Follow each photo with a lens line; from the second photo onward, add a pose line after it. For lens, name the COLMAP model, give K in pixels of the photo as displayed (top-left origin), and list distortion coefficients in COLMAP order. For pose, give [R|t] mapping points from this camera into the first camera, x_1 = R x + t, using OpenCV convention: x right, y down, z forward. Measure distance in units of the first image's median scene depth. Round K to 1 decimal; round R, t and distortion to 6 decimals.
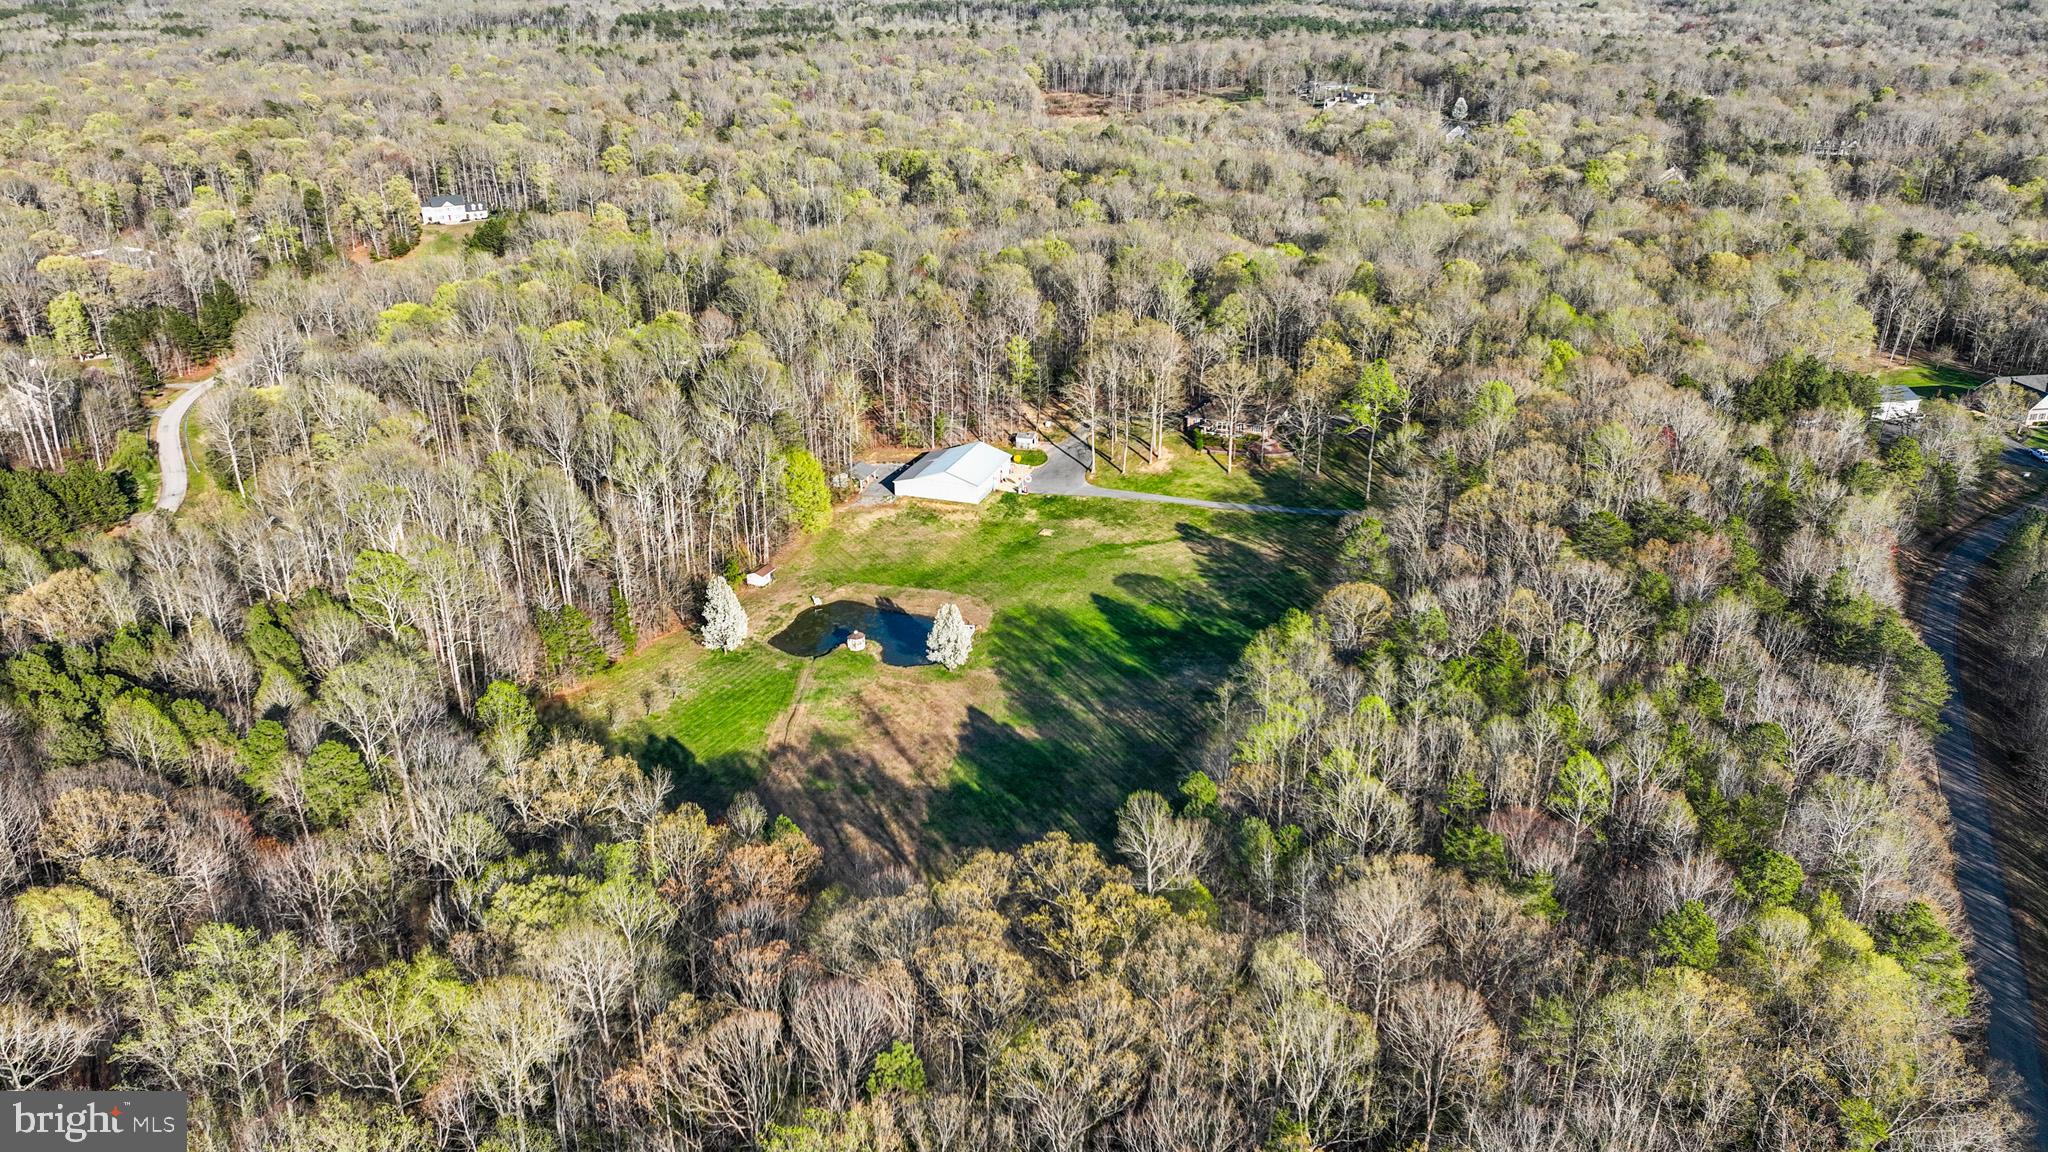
lens RADIAL K [[1452.7, 0, 1024.0], [0, 1452.7, 576.0], [0, 0, 1]] dist [0.007416, 0.009746]
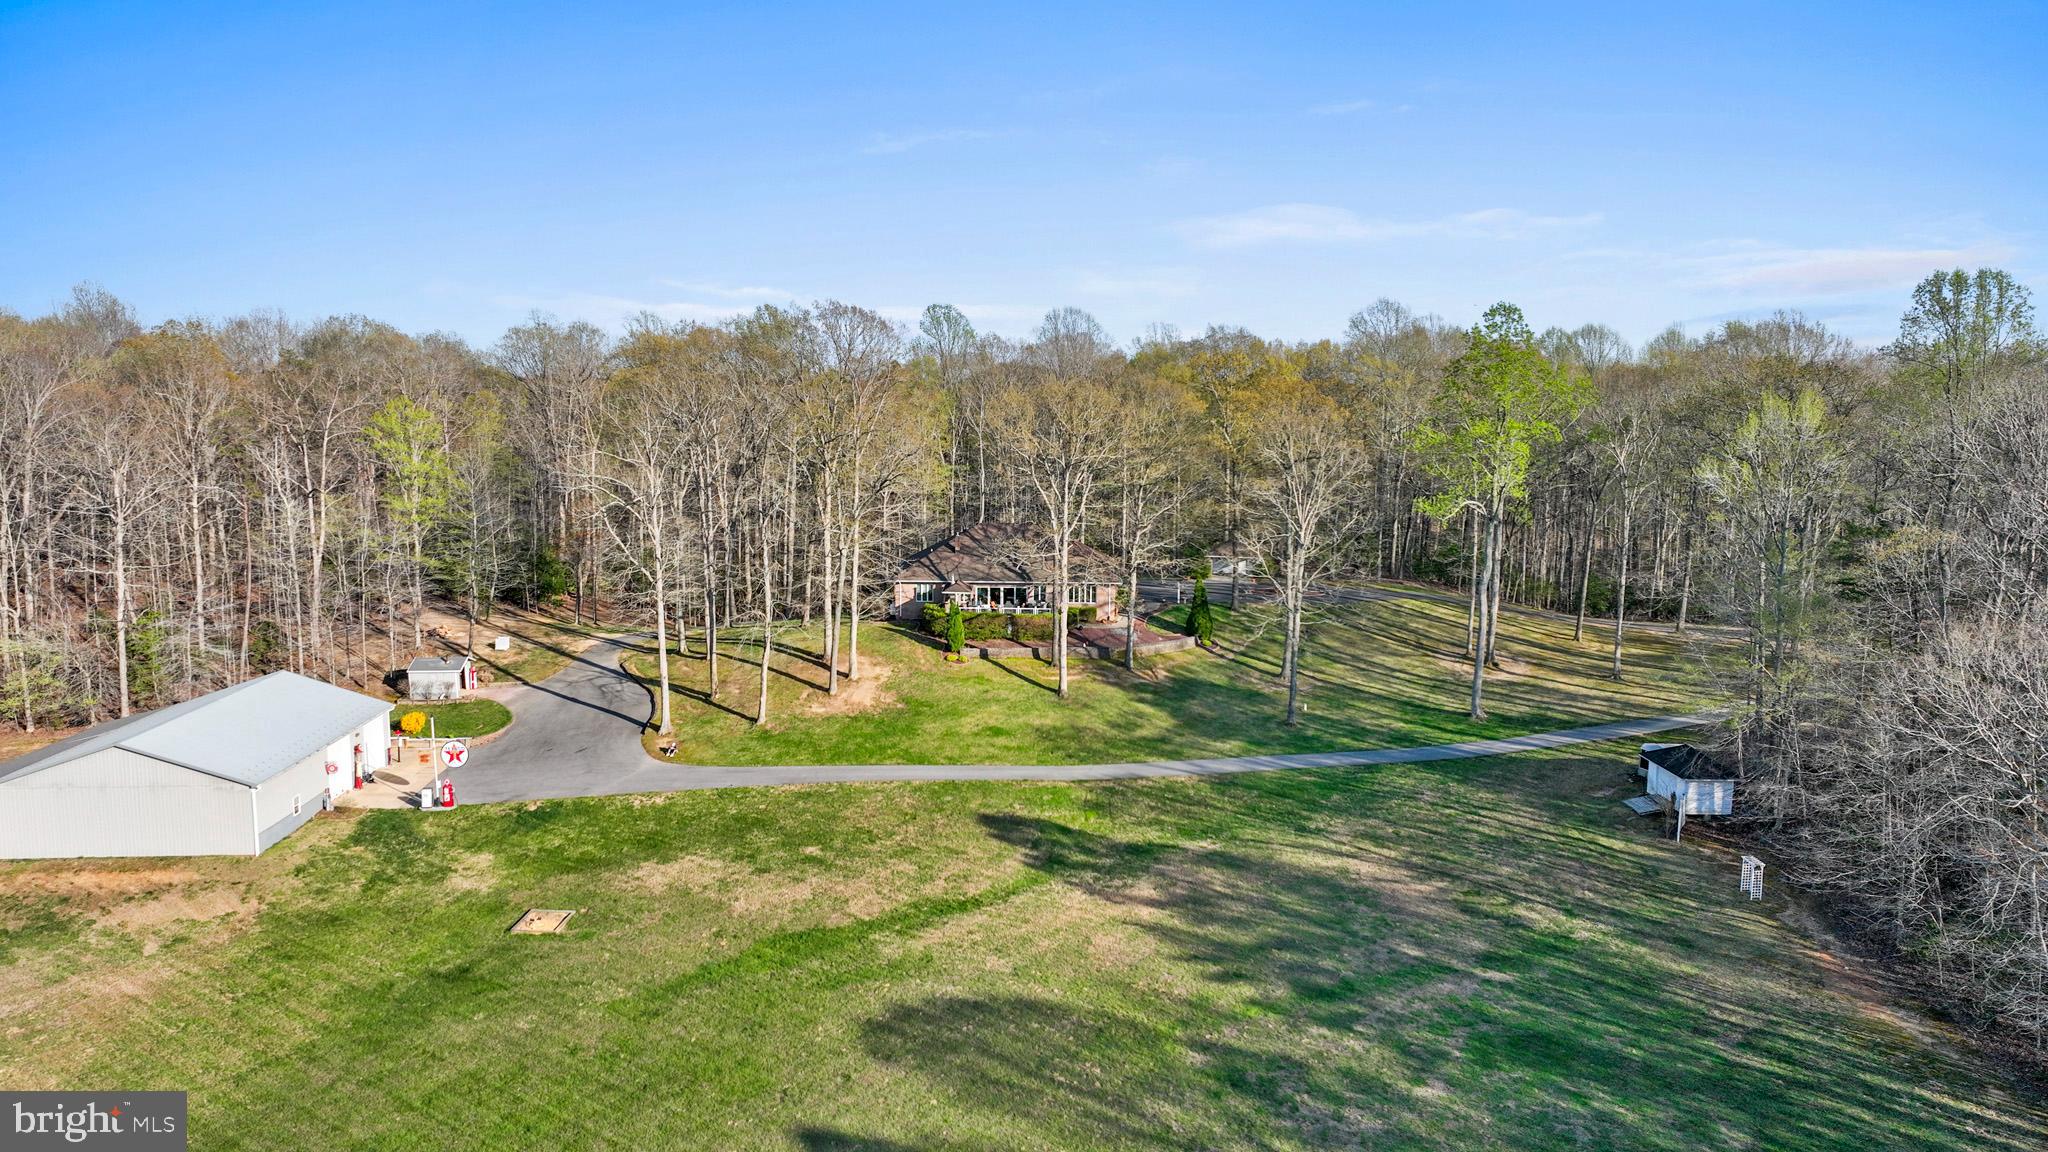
lens RADIAL K [[1452.7, 0, 1024.0], [0, 1452.7, 576.0], [0, 0, 1]] dist [0.007416, 0.009746]
pose [[0.921581, -0.035754, 0.386536, -0.003467], [0.142445, 0.957434, -0.251058, -0.011243], [-0.361106, 0.286431, 0.887446, 0.687557]]
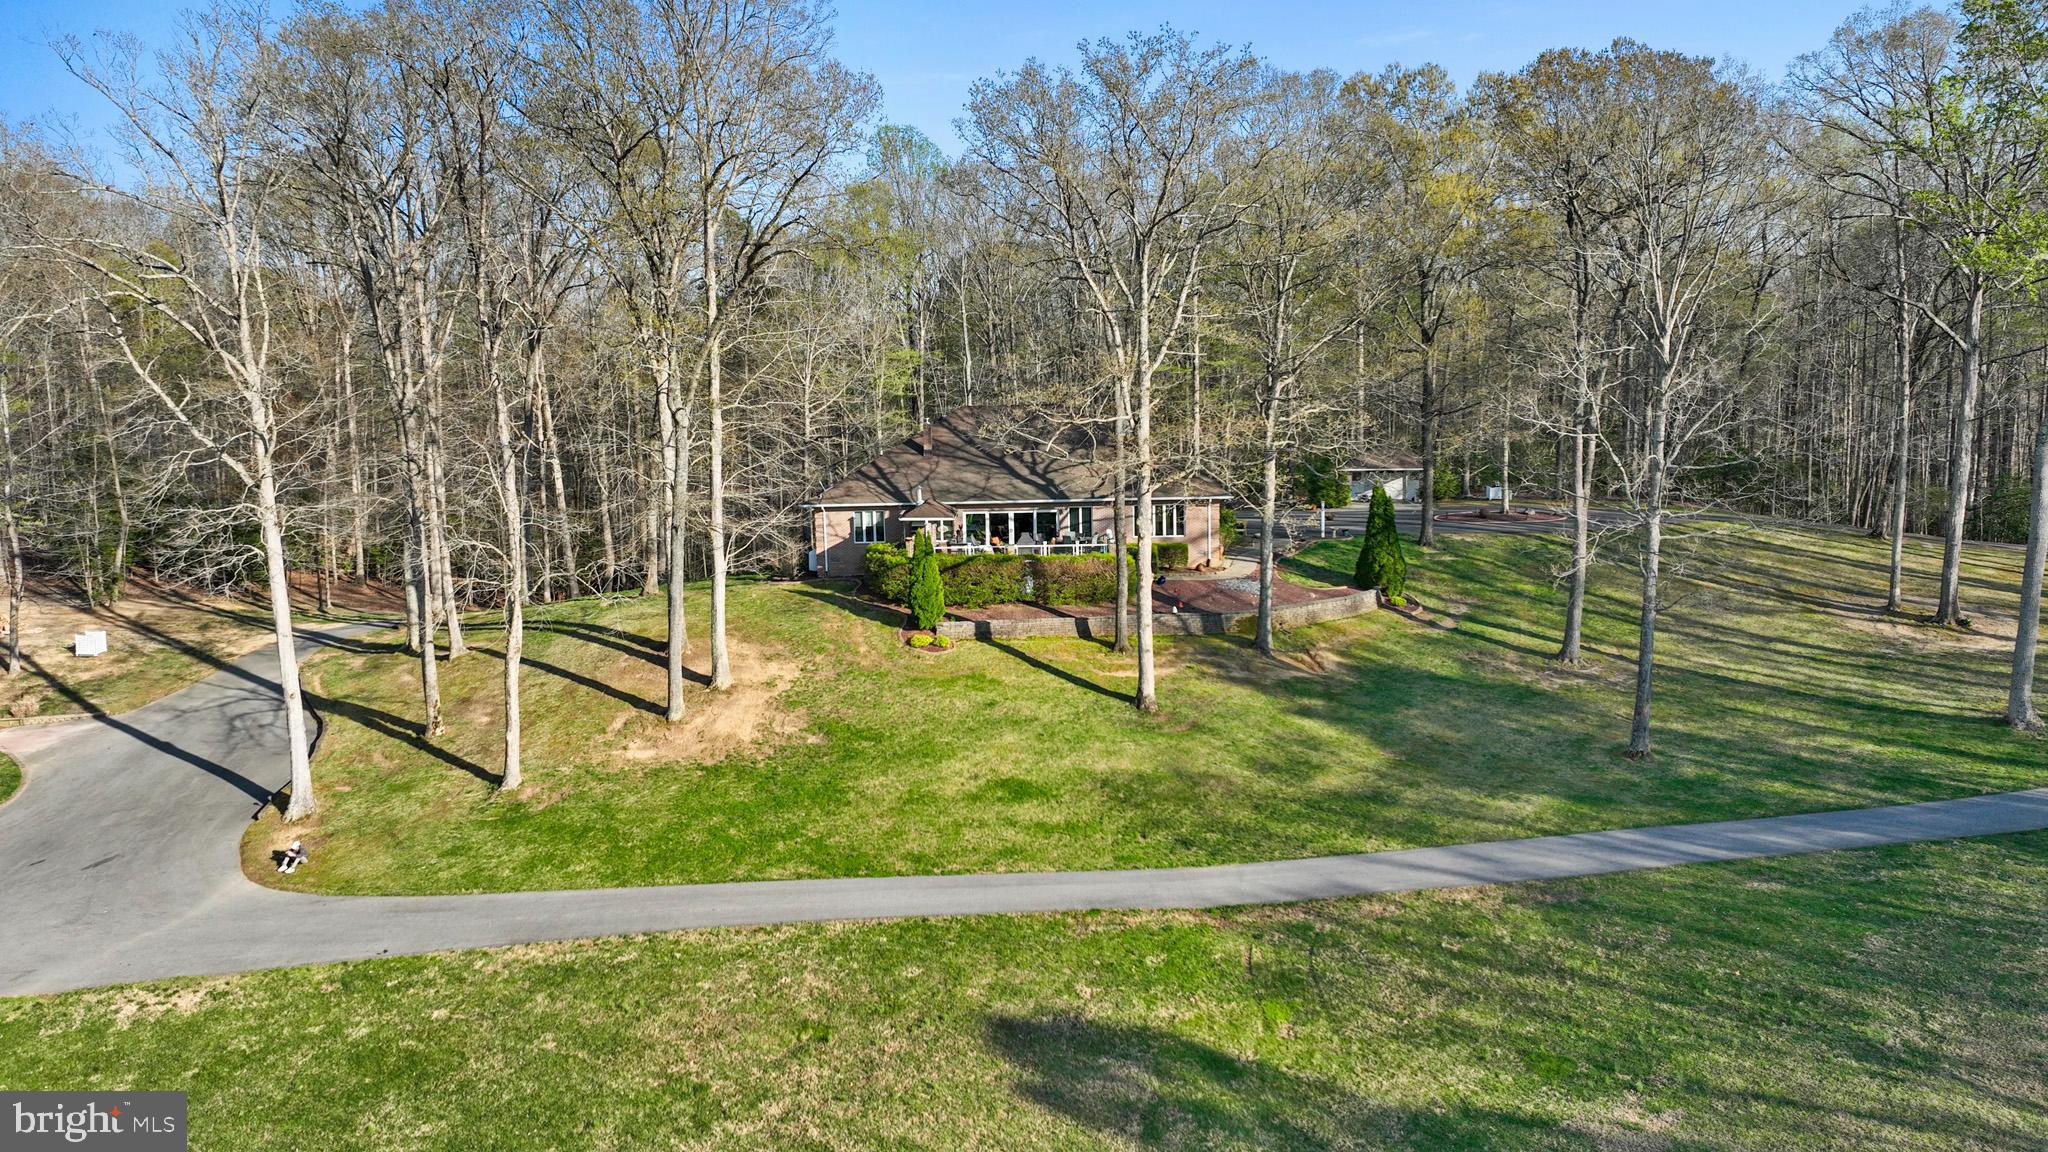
lens RADIAL K [[1517.1, 0, 1024.0], [0, 1517.1, 576.0], [0, 0, 1]] dist [0.006447, 0.005472]
pose [[0.916922, -0.061935, 0.394232, 0.057256], [0.173398, 0.951587, -0.253801, -0.042538], [-0.359427, 0.301075, 0.883270, 0.847720]]
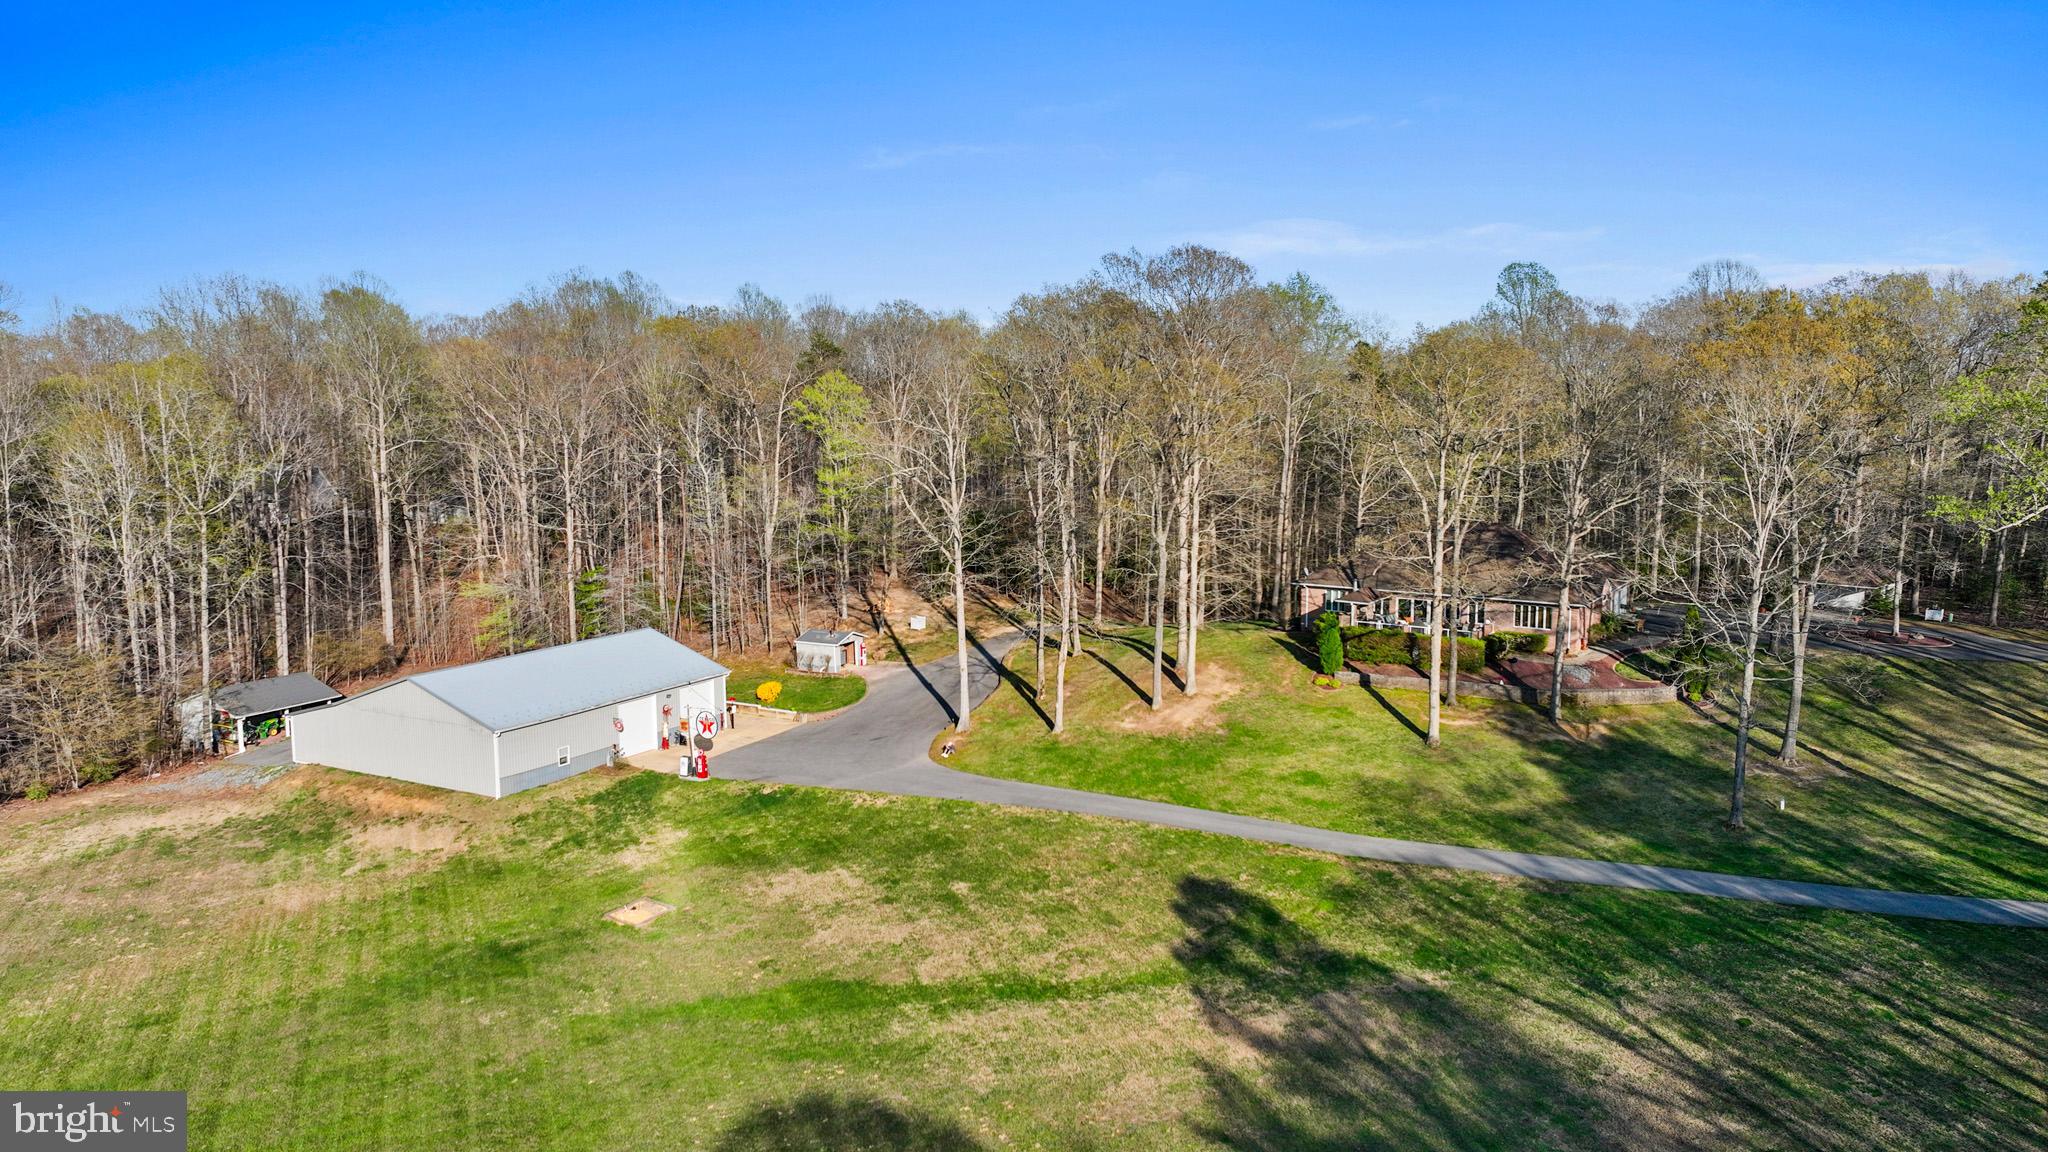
lens RADIAL K [[1452.7, 0, 1024.0], [0, 1452.7, 576.0], [0, 0, 1]] dist [0.007416, 0.009746]
pose [[0.986224, 0.027452, -0.163124, 0.110373], [-0.072336, 0.958420, -0.276040, -0.020692], [0.148764, 0.284037, 0.947202, 0.730556]]
